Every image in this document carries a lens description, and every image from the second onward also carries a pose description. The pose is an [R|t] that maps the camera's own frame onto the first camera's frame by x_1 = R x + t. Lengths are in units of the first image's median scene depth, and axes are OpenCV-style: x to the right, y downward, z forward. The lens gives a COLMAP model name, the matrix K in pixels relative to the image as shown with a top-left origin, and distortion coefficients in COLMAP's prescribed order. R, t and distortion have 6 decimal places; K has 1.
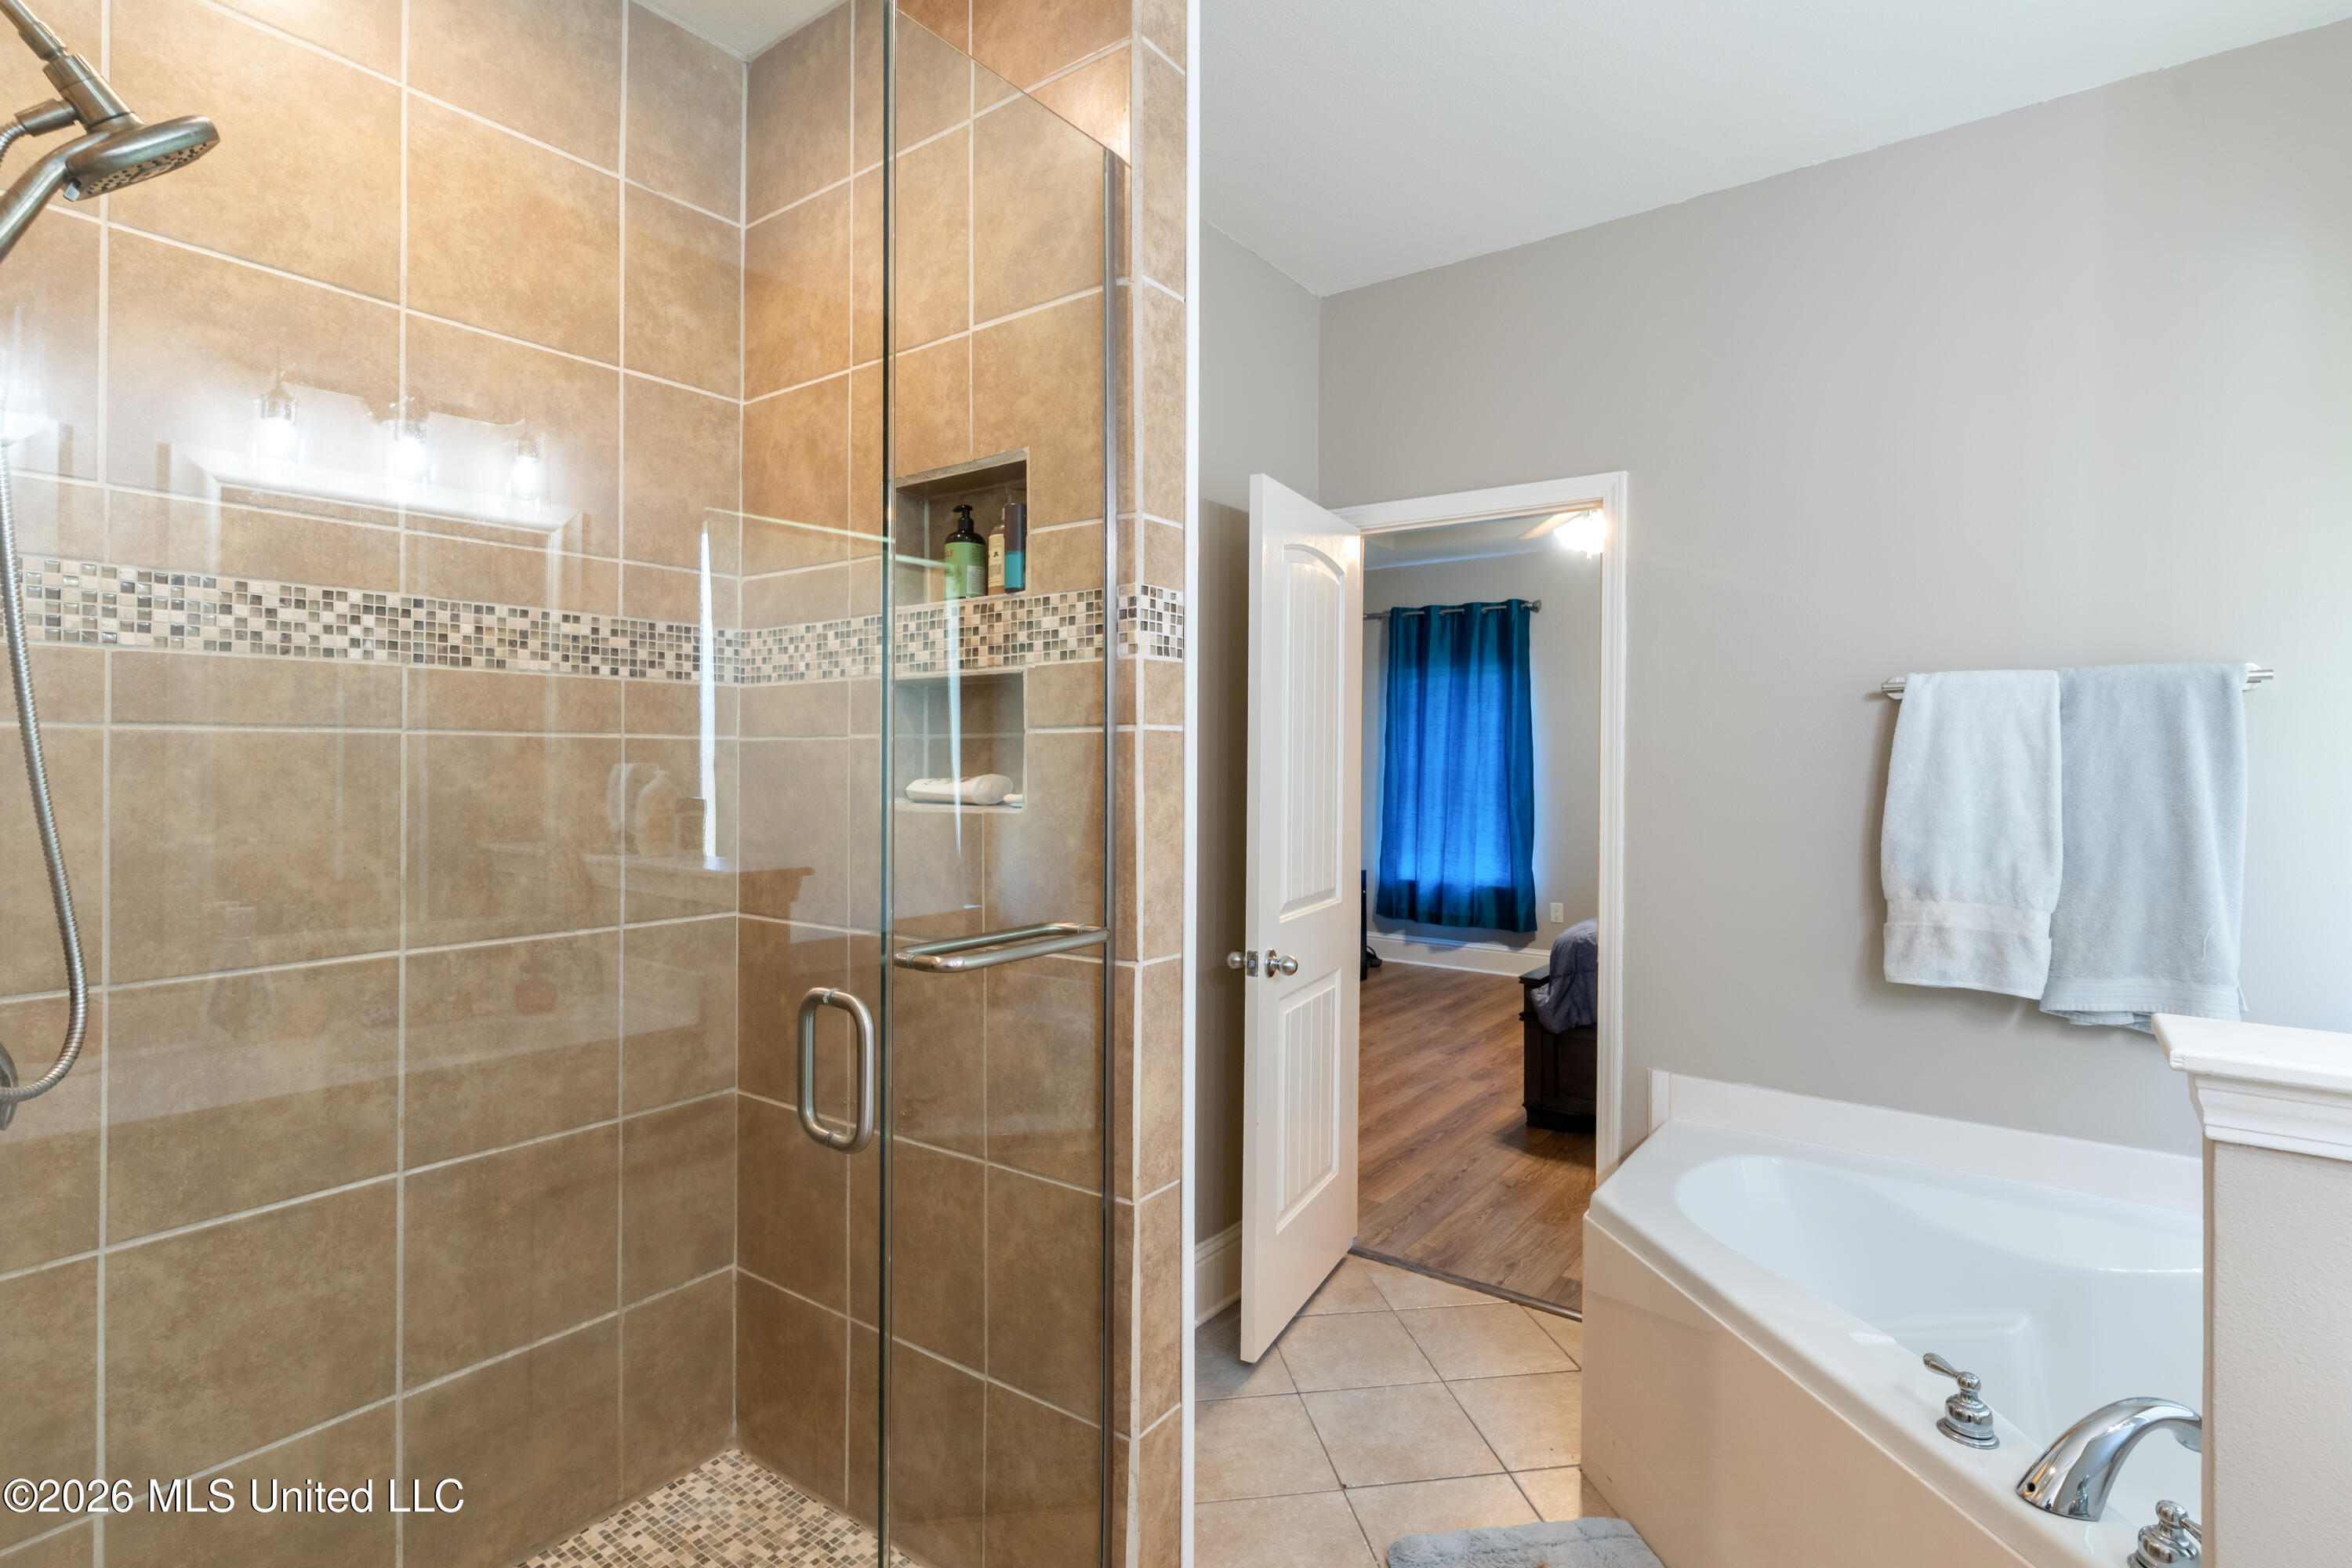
lens RADIAL K [[1142.7, 0, 1181.6], [0, 1142.7, 772.2], [0, 0, 1]] dist [-0.001604, 0.000467]
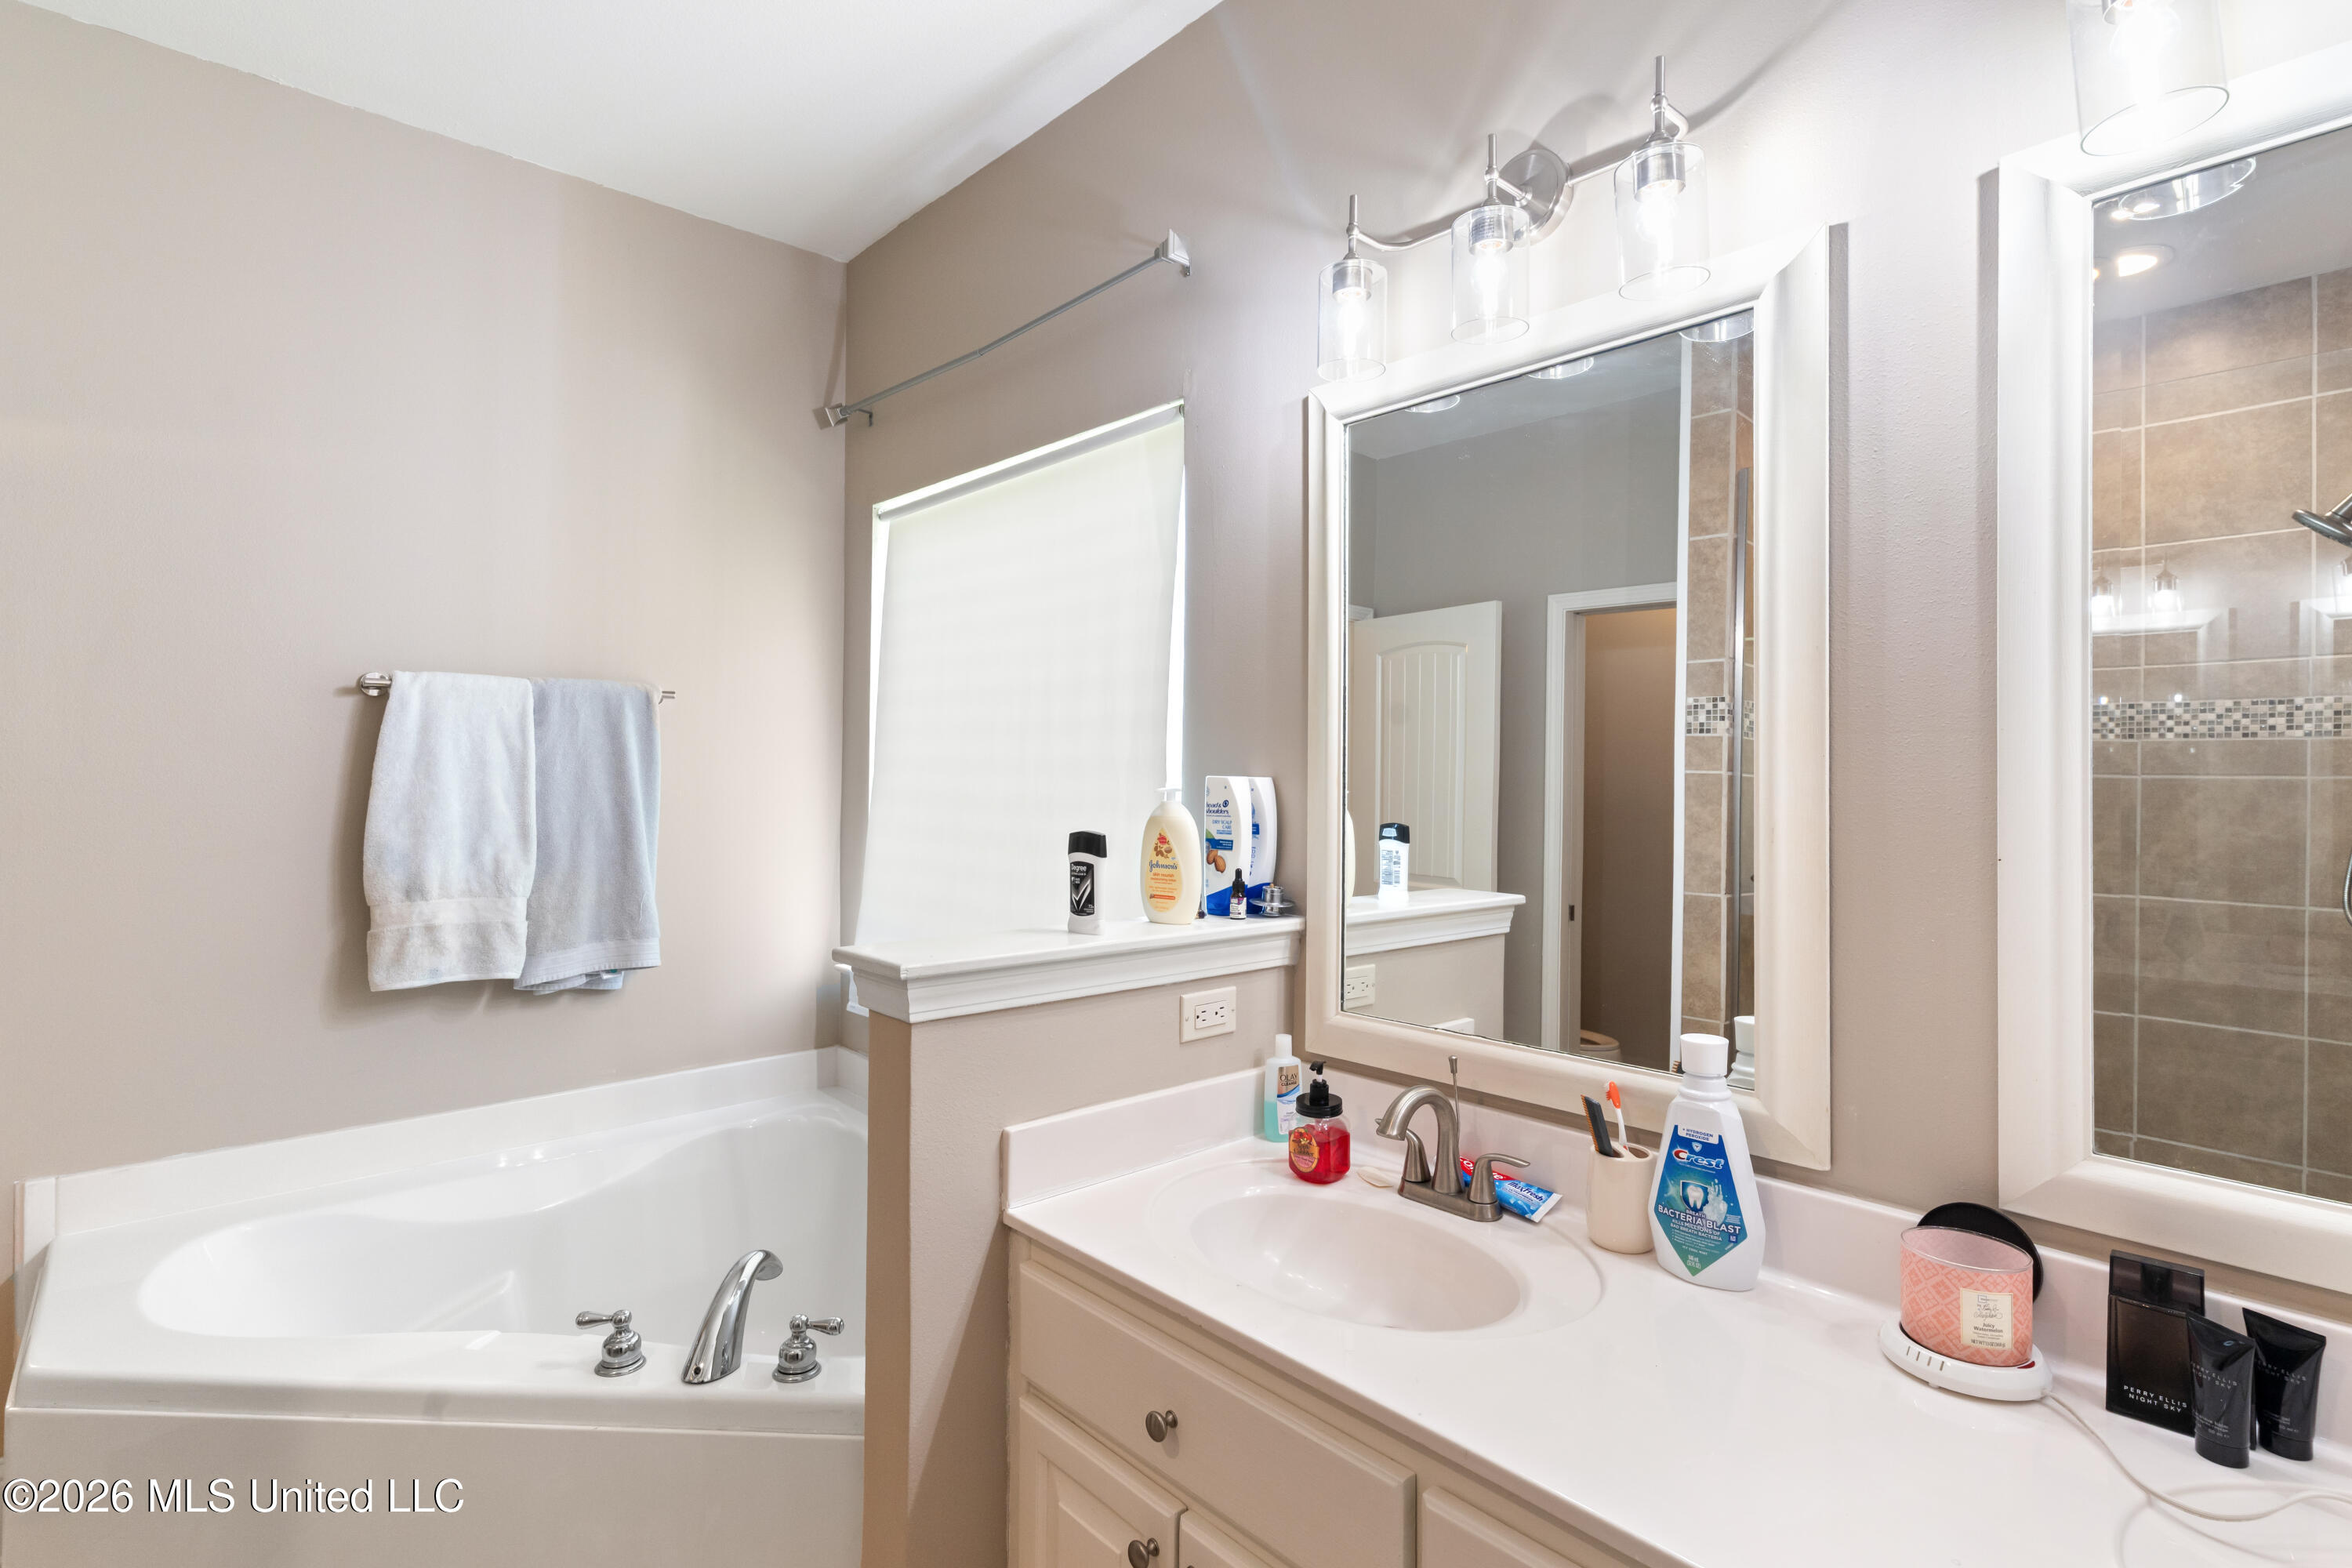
lens RADIAL K [[1142.7, 0, 1187.6], [0, 1142.7, 771.5], [0, 0, 1]] dist [-0.001604, 0.000467]
pose [[0.192791, -0.010589, 0.981183, -0.198729], [0.005128, 0.999939, 0.009783, -0.006869], [-0.981226, 0.003146, 0.192833, 0.158875]]
